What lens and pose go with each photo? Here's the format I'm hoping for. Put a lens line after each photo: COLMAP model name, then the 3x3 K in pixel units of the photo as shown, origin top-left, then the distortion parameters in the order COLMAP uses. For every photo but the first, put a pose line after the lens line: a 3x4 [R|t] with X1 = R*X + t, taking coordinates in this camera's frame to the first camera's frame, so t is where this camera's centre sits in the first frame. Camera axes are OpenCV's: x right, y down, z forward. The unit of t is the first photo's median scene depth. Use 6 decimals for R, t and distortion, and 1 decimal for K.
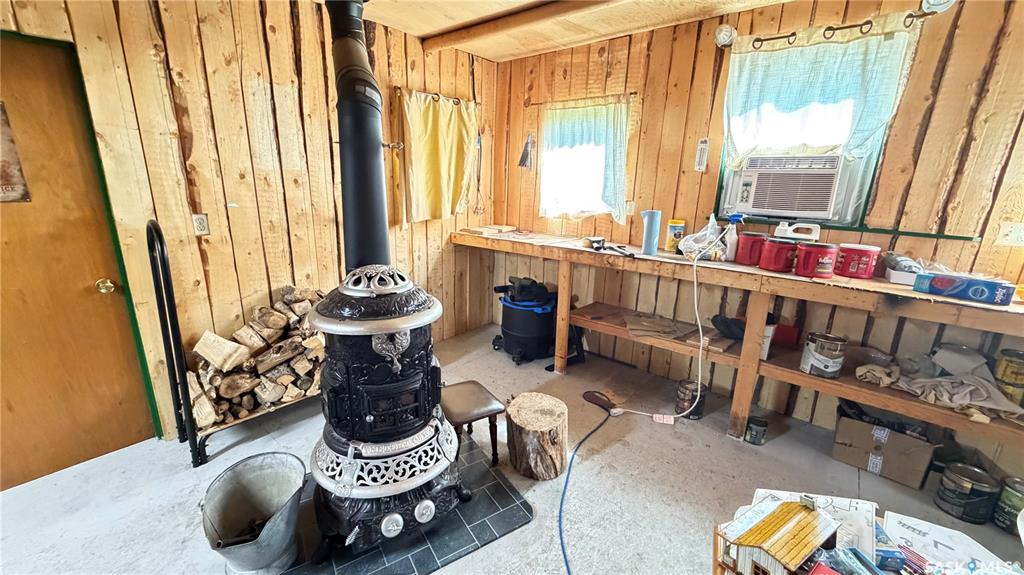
lens RADIAL K [[406.2, 0, 511.0], [0, 406.2, 287.7], [0, 0, 1]] dist [0.000724, -0.000213]
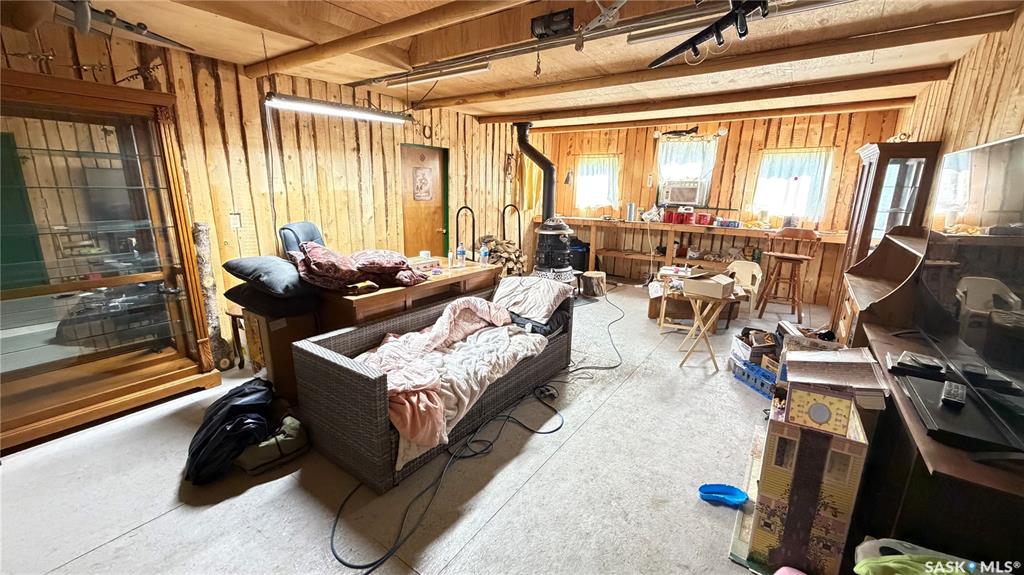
lens RADIAL K [[406.2, 0, 511.1], [0, 406.2, 288.4], [0, 0, 1]] dist [0.000724, -0.000213]
pose [[0.996655, -0.027373, 0.077000, -0.611215], [0.028624, 0.999475, -0.015185, 0.361975], [-0.076544, 0.017338, 0.996915, -1.463464]]
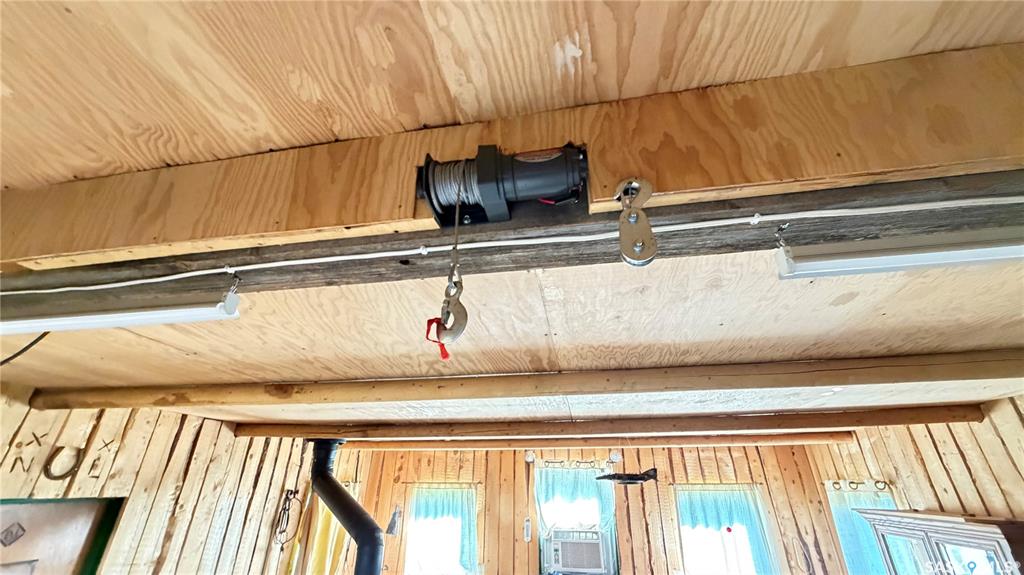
lens RADIAL K [[406.2, 0, 510.6], [0, 406.2, 286.4], [0, 0, 1]] dist [0.000724, -0.000213]
pose [[0.868244, 0.198271, 0.454798, -0.516365], [0.146489, 0.773362, -0.616808, -0.100513], [-0.474019, 0.602163, 0.642422, -0.574923]]
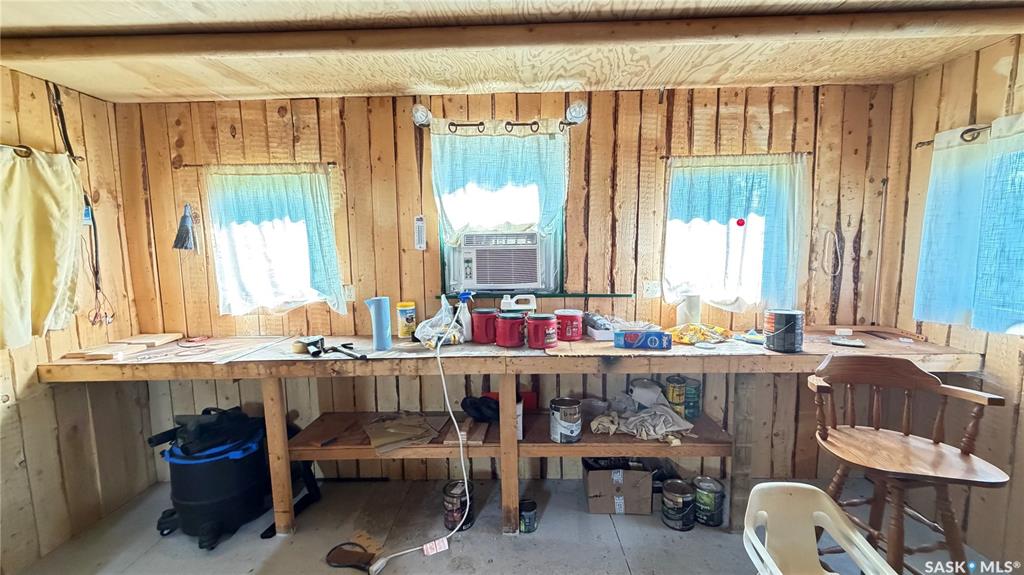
lens RADIAL K [[406.2, 0, 509.5], [0, 406.2, 287.5], [0, 0, 1]] dist [0.000724, -0.000213]
pose [[0.779376, -0.107912, 0.617194, 0.043917], [0.196267, 0.977528, -0.076927, -0.097950], [-0.595023, 0.181090, 0.783041, 0.182350]]
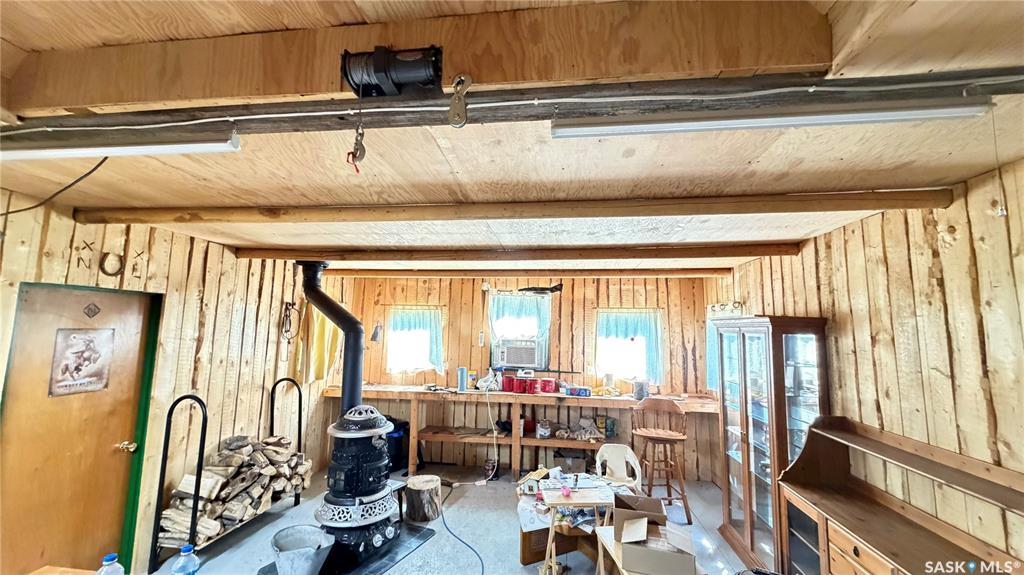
lens RADIAL K [[406.2, 0, 510.5], [0, 406.2, 287.2], [0, 0, 1]] dist [0.000724, -0.000213]
pose [[0.843528, 0.047272, 0.535001, -0.532943], [0.140624, 0.941930, -0.304948, 0.074709], [-0.518349, 0.332466, 0.787896, -0.800424]]
